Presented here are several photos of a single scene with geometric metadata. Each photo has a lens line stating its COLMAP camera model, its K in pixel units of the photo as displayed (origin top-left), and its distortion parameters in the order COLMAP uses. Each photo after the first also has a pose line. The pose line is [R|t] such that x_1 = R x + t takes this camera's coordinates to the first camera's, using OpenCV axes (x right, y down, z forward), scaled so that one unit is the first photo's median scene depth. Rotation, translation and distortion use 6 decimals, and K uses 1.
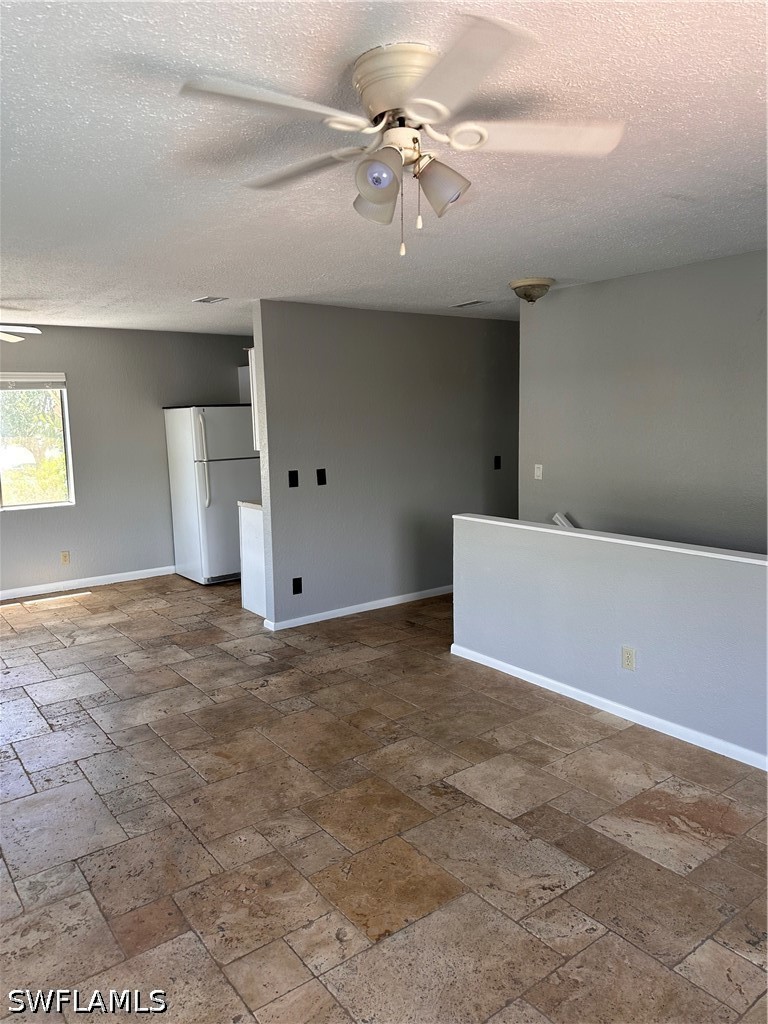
lens RADIAL K [[729.2, 0, 385.2], [0, 729.2, 512.7], [0, 0, 1]] dist [0.001249, -0.001551]
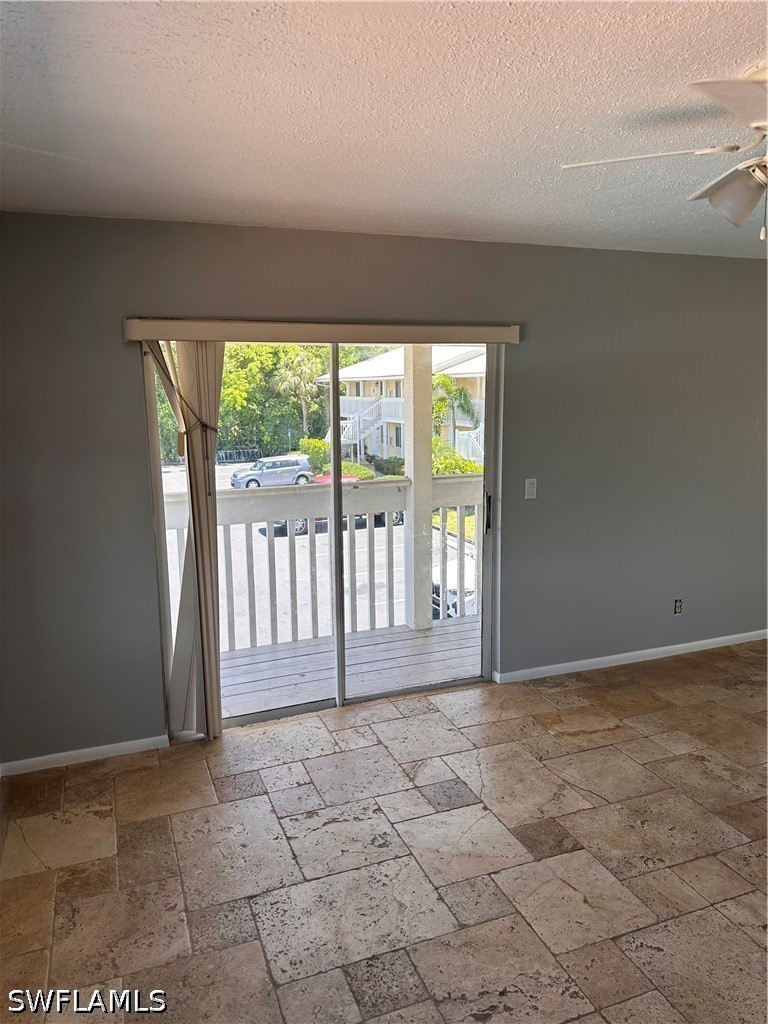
lens RADIAL K [[729.2, 0, 383.6], [0, 729.2, 512.3], [0, 0, 1]] dist [0.001249, -0.001551]
pose [[-0.265547, 0.188004, -0.945589, 0.985337], [-0.120829, 0.966579, 0.226109, -0.153916], [0.956496, 0.174297, -0.233956, 0.648418]]
